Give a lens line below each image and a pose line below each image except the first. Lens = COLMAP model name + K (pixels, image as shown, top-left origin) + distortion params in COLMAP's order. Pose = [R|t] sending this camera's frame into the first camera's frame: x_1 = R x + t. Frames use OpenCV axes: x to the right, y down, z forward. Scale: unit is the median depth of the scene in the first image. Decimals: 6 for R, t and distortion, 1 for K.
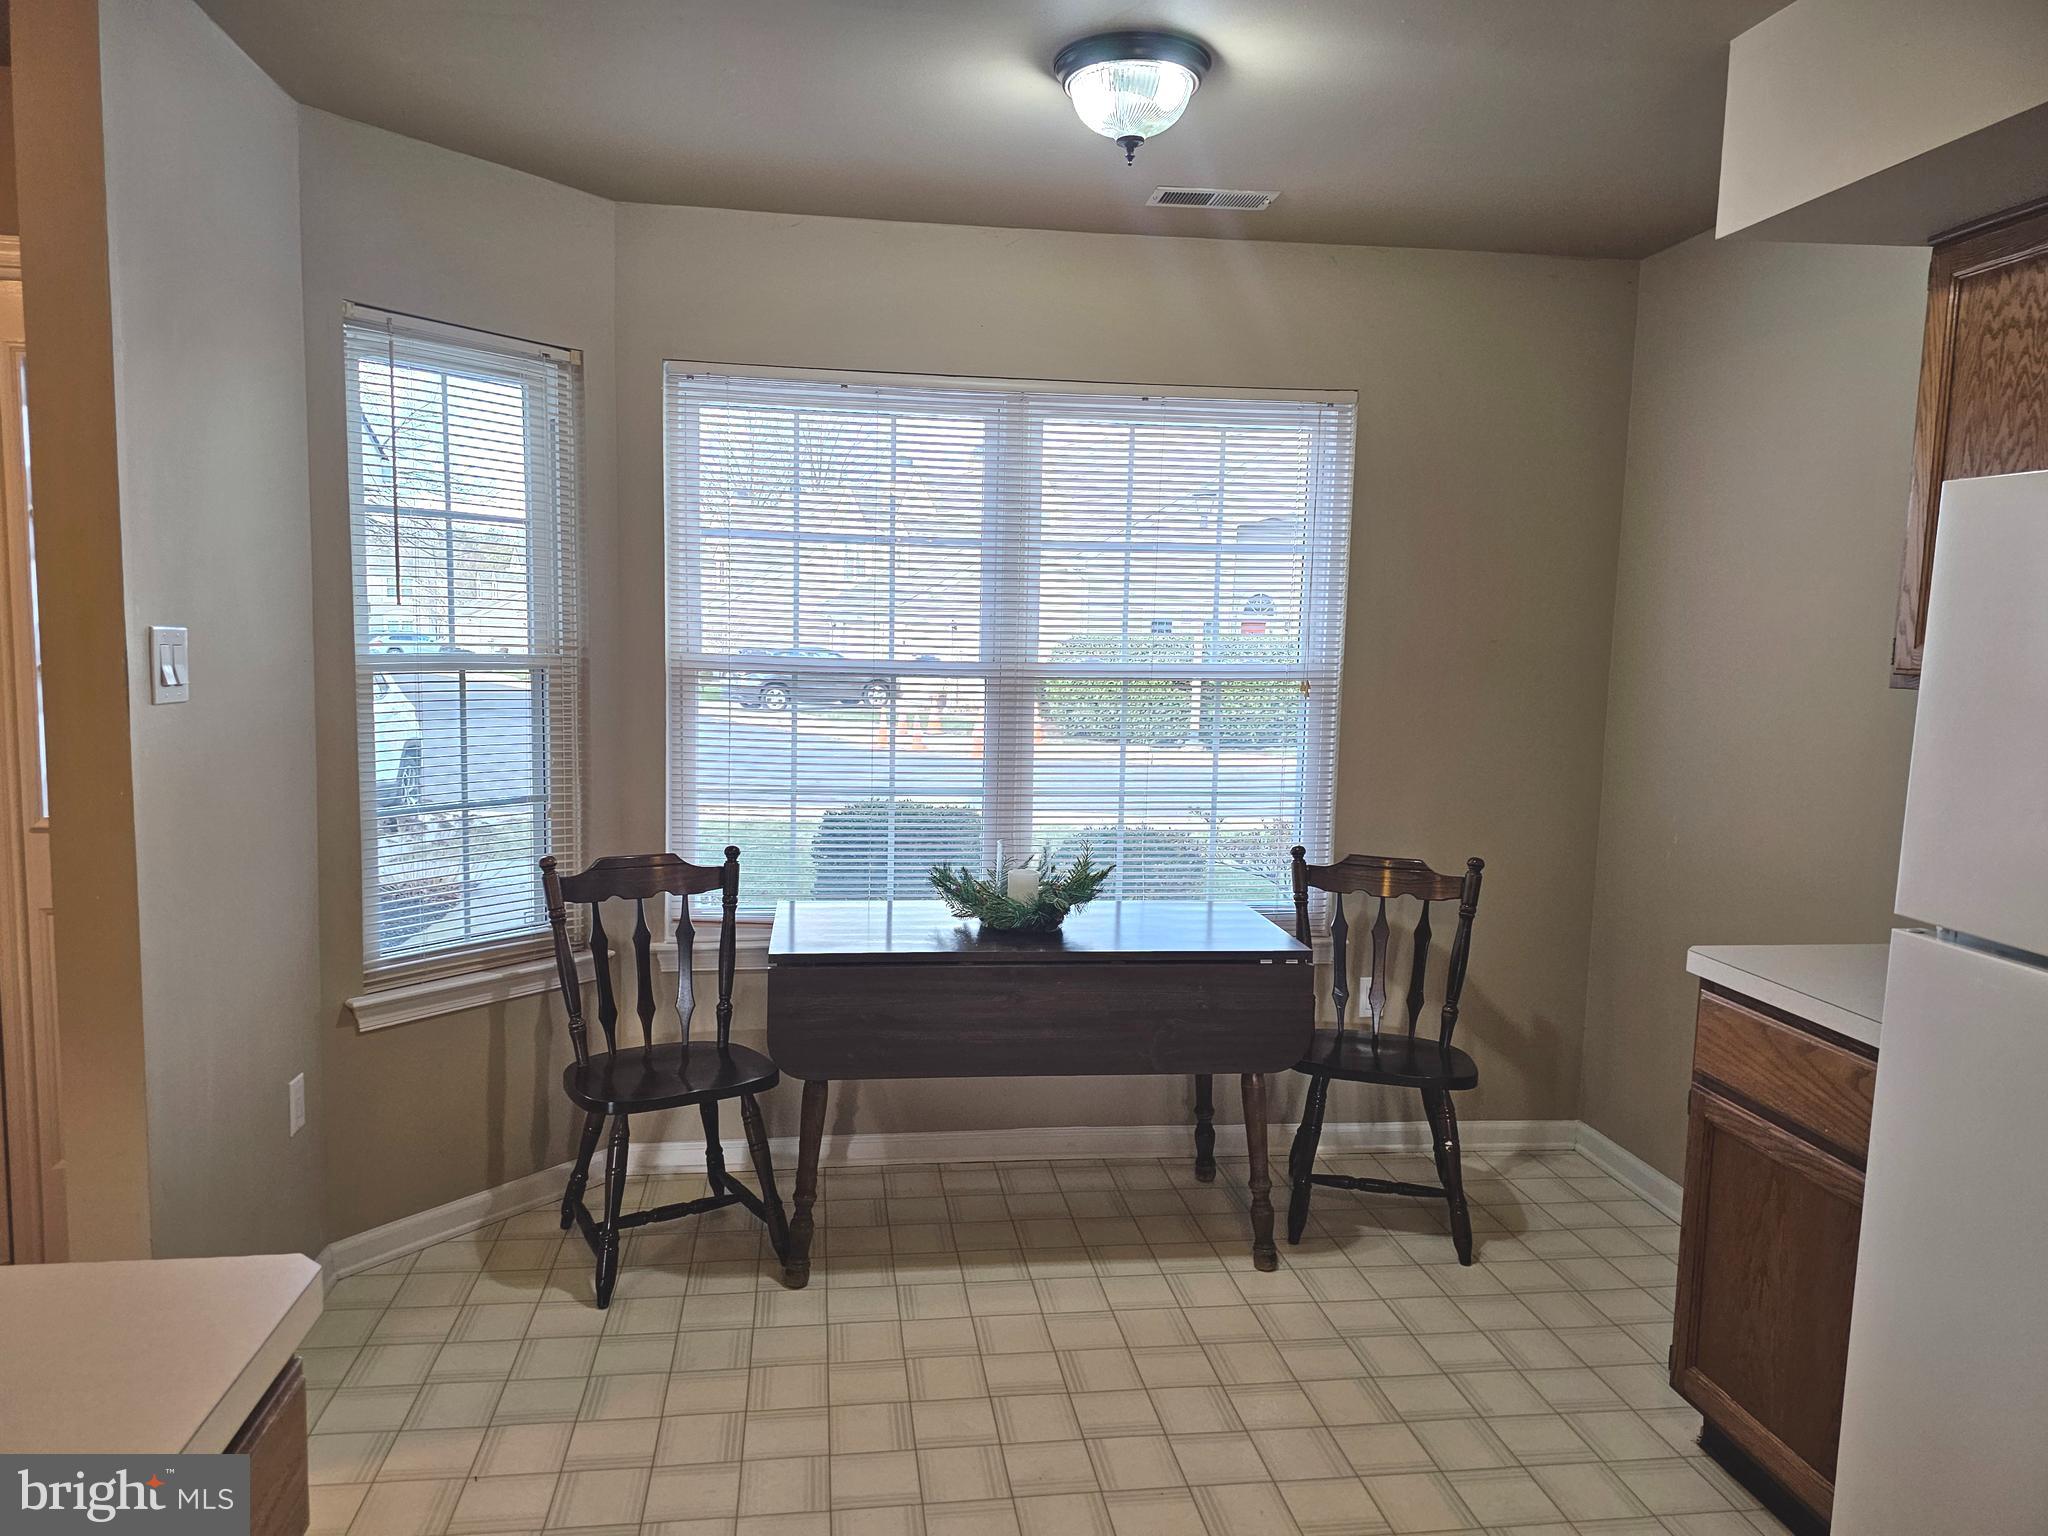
lens RADIAL K [[1377.3, 0, 993.8], [0, 1377.3, 779.6], [0, 0, 1]] dist [0.066244, -0.059143]
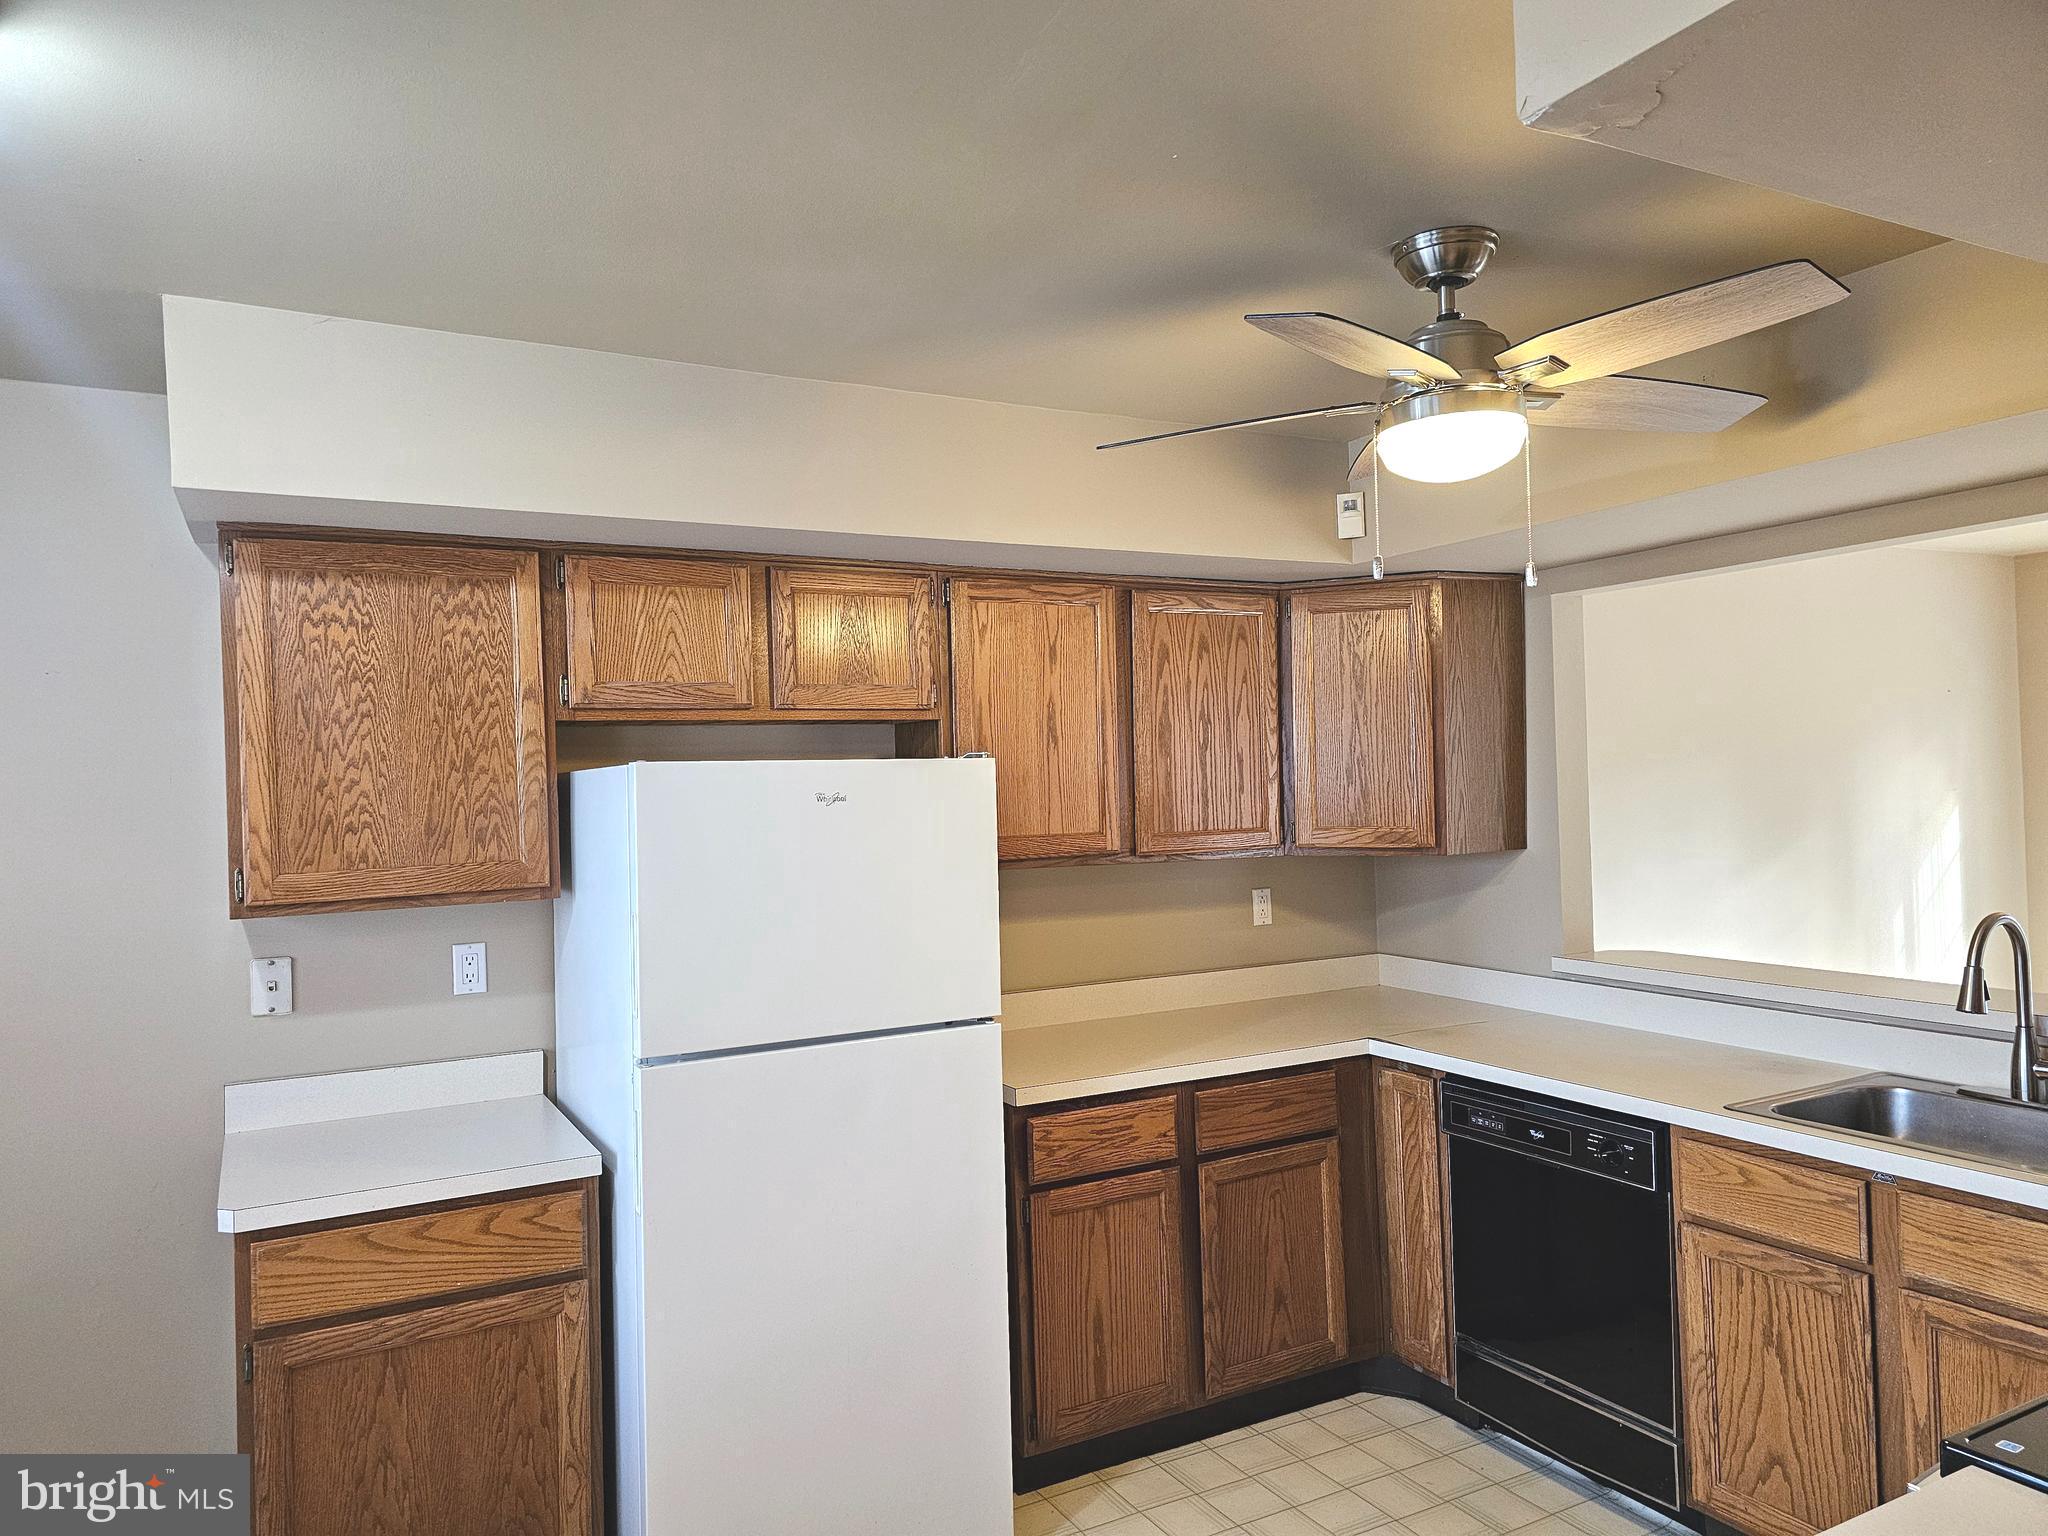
lens RADIAL K [[1371.4, 0, 1009.9], [0, 1371.4, 755.6], [0, 0, 1]] dist [0.069335, -0.071170]
pose [[-0.358487, 0.000409, 0.933535, -0.449406], [0.122704, 0.991345, 0.046685, -0.127621], [-0.925436, 0.131285, -0.355434, 0.612926]]
